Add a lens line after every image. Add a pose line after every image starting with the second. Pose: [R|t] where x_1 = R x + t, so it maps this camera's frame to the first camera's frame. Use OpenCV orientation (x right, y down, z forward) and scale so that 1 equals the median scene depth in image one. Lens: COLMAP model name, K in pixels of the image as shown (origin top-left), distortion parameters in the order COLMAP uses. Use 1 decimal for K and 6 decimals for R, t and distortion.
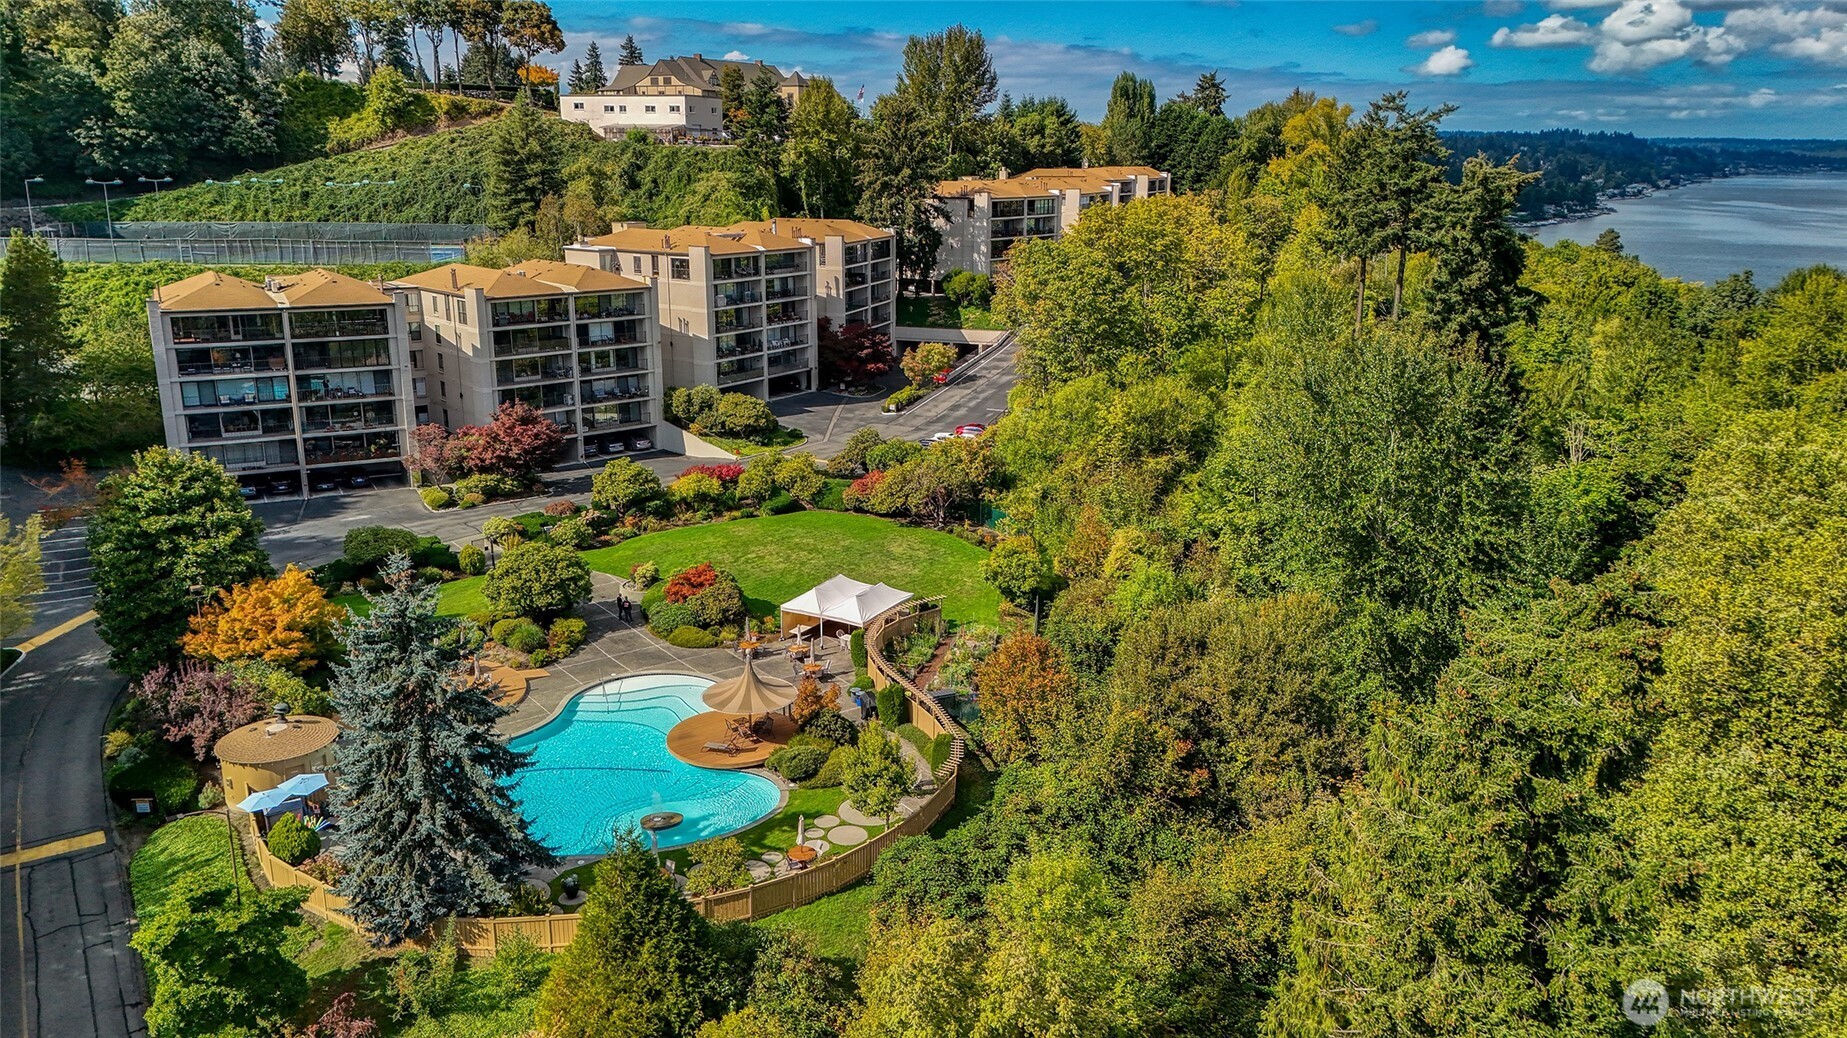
lens RADIAL K [[1382.7, 0, 941.5], [0, 1382.7, 519.9], [0, 0, 1]] dist [0.055702, -0.055366]
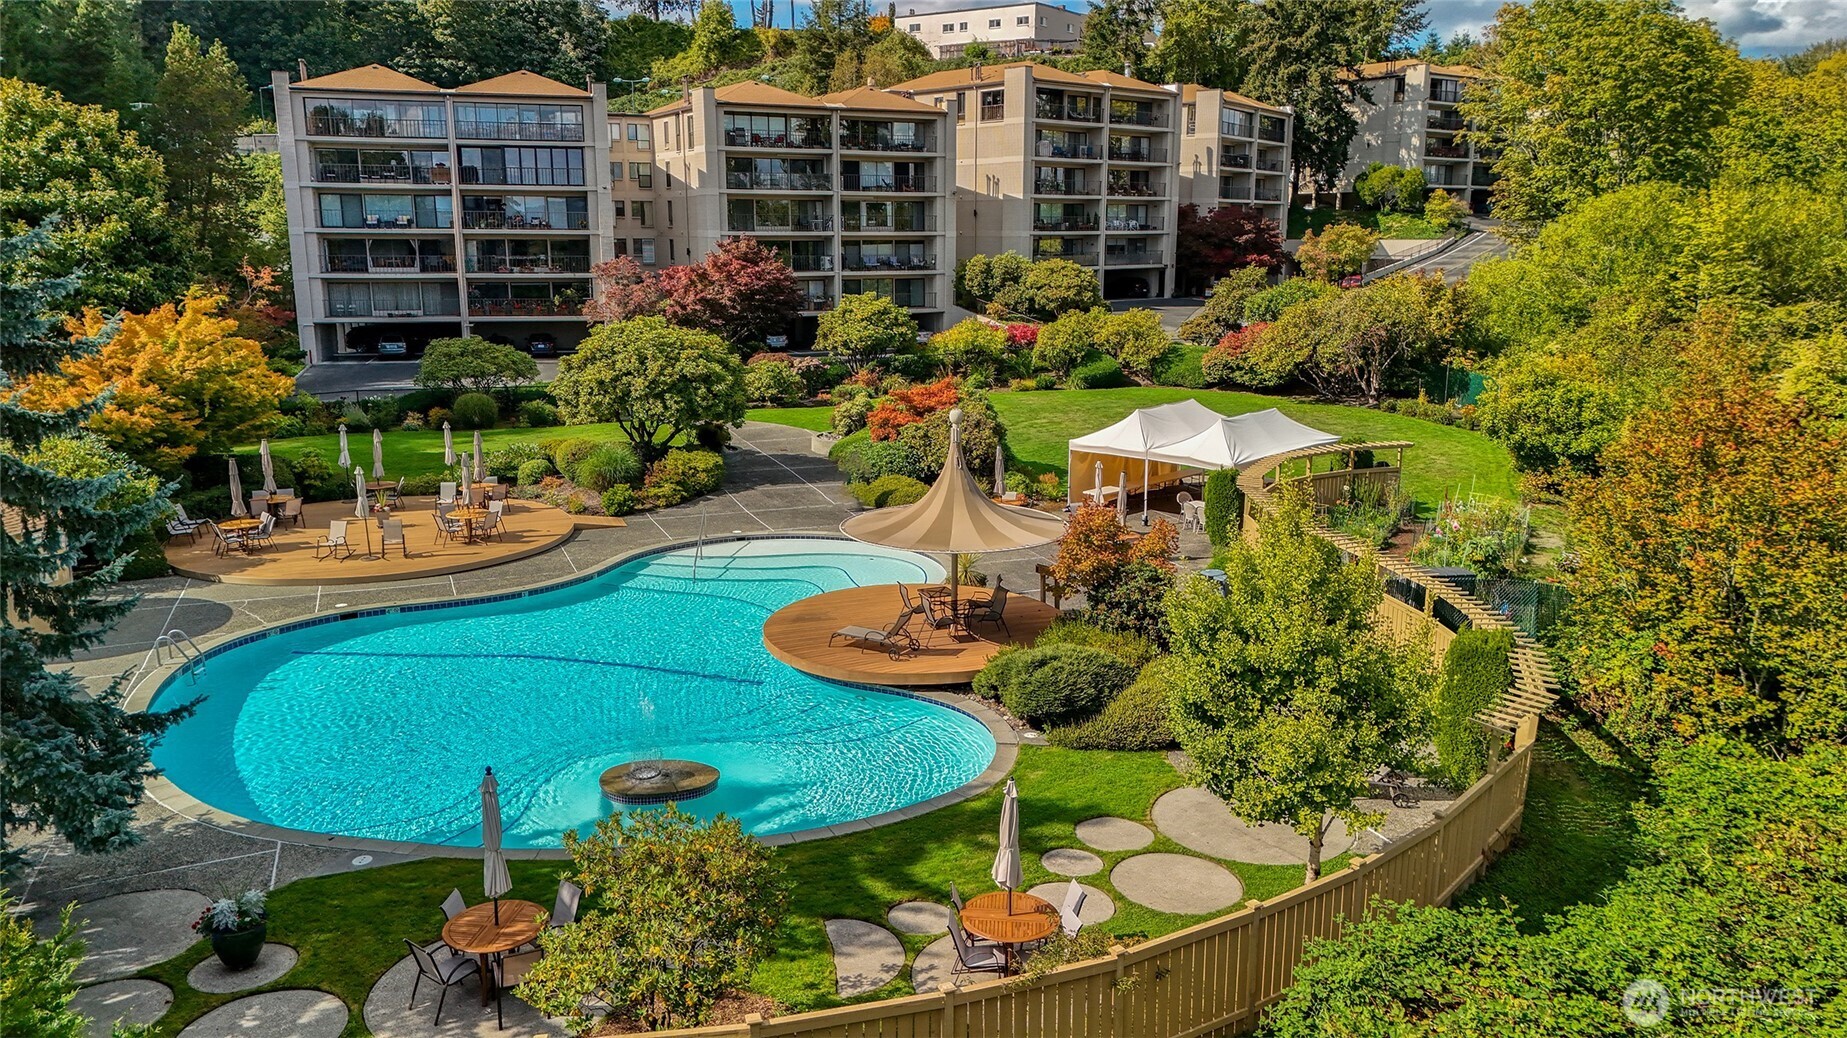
lens RADIAL K [[1382.7, 0, 913.3], [0, 1382.7, 515.9], [0, 0, 1]] dist [0.055702, -0.055366]
pose [[0.961235, 0.051380, -0.270902, -0.020869], [-0.067264, 0.996498, -0.049670, 0.078393], [0.267401, 0.065966, 0.961325, 0.323079]]
